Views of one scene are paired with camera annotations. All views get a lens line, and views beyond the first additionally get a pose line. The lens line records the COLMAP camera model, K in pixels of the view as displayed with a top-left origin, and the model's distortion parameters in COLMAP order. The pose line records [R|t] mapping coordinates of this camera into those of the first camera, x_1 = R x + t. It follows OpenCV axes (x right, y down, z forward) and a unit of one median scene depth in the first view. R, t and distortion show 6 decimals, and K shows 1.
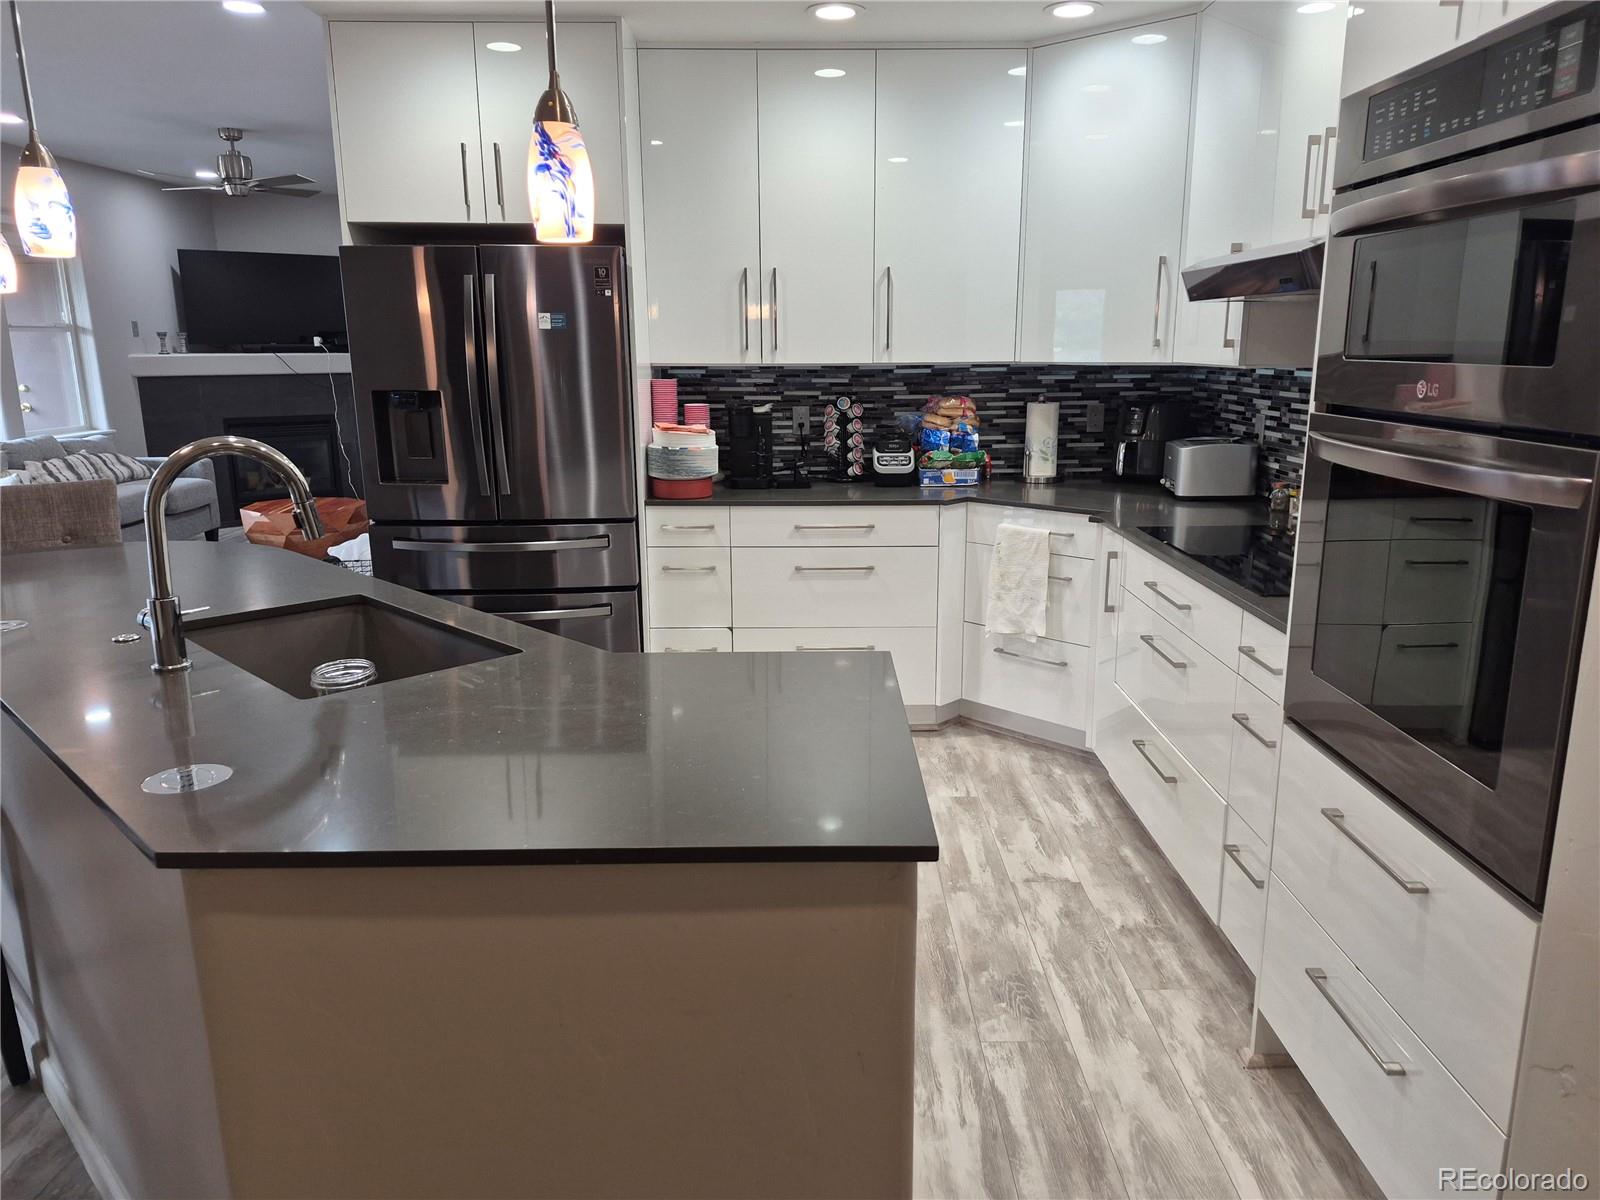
lens RADIAL K [[1110.0, 0, 795.5], [0, 1110.0, 592.0], [0, 0, 1]] dist [0.152131, -0.198729]
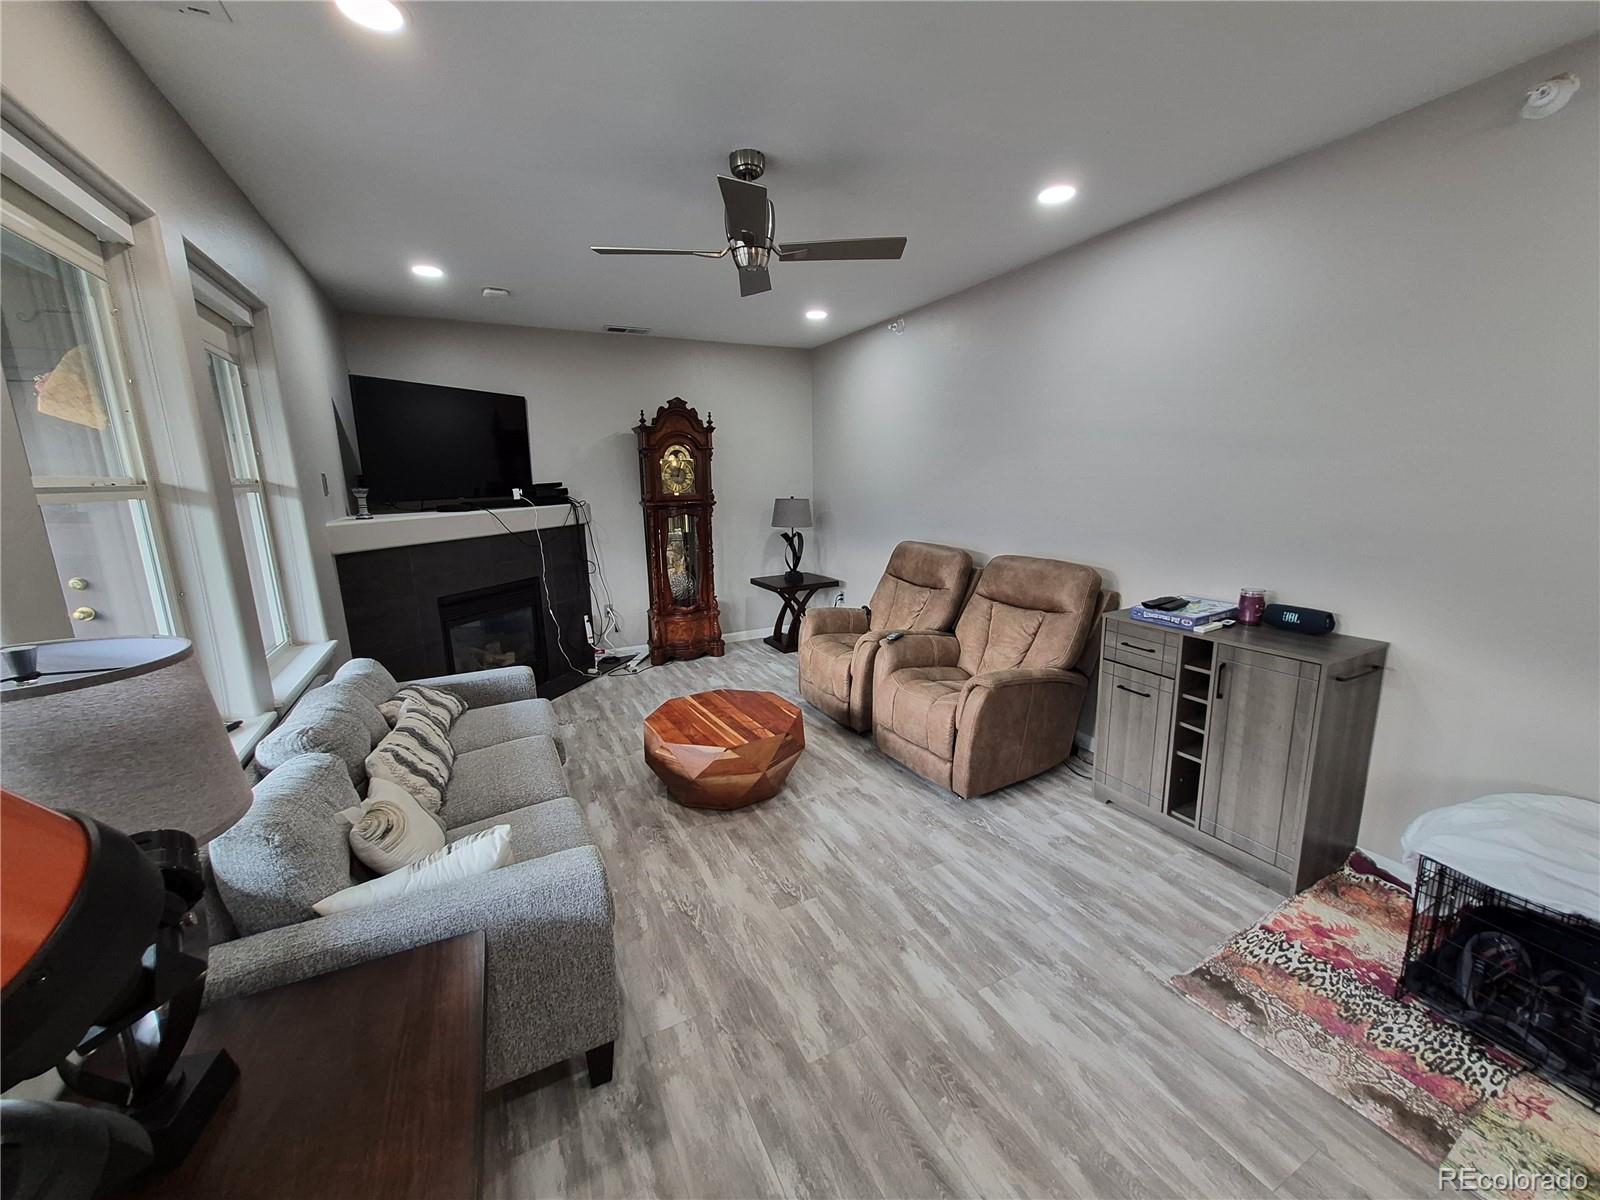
lens RADIAL K [[628.5, 0, 804.8], [0, 628.5, 600.9], [0, 0, 1]] dist [0.009900, 0.000217]
pose [[0.884309, -0.102486, 0.455516, -1.382275], [0.113848, 0.993495, 0.002508, -0.357194], [-0.452810, 0.049642, 0.890224, 1.479356]]
